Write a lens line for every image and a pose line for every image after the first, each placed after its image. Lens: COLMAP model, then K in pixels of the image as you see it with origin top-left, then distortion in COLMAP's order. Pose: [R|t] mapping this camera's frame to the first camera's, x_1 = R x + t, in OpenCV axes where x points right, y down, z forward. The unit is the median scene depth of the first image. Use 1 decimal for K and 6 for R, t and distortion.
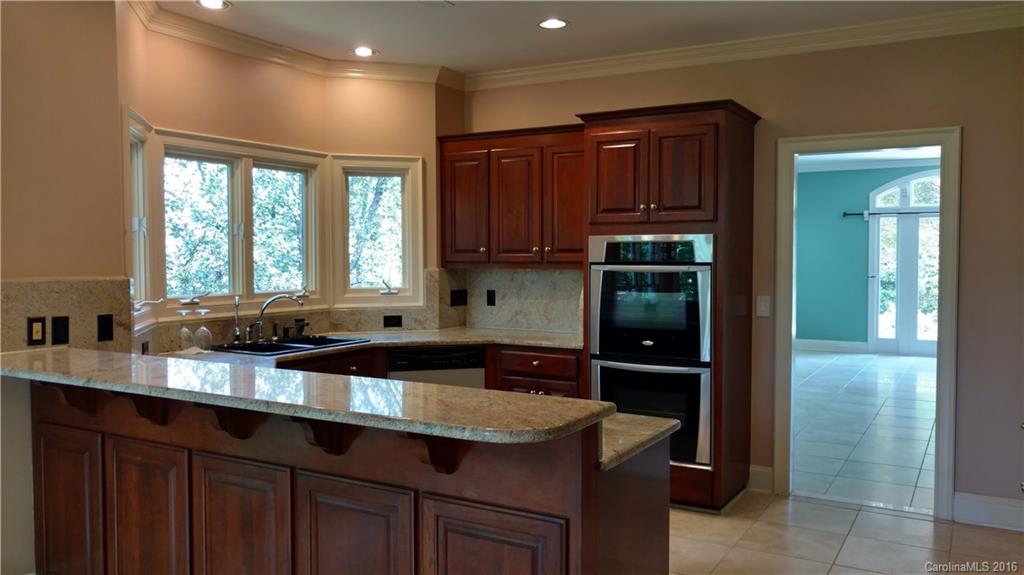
lens RADIAL K [[812.4, 0, 516.6], [0, 812.4, 282.3], [0, 0, 1]] dist [0.012839, 0.014735]
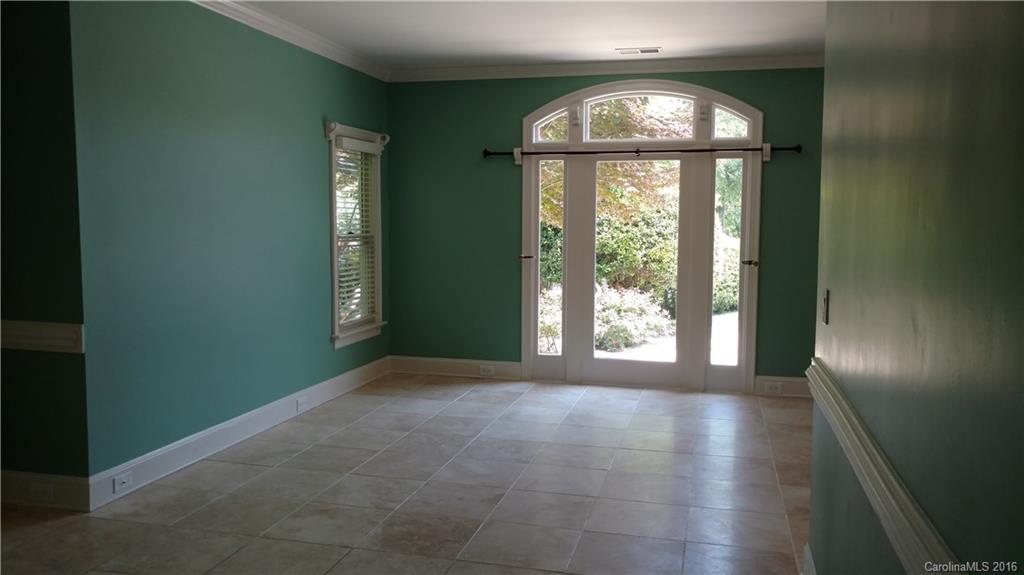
lens RADIAL K [[812.4, 0, 512.1], [0, 812.4, 284.8], [0, 0, 1]] dist [0.012839, 0.014735]
pose [[0.962607, -0.015343, 0.270468, 0.200297], [0.003330, 0.998990, 0.044818, -0.010051], [-0.270882, -0.042241, 0.961685, 0.319445]]
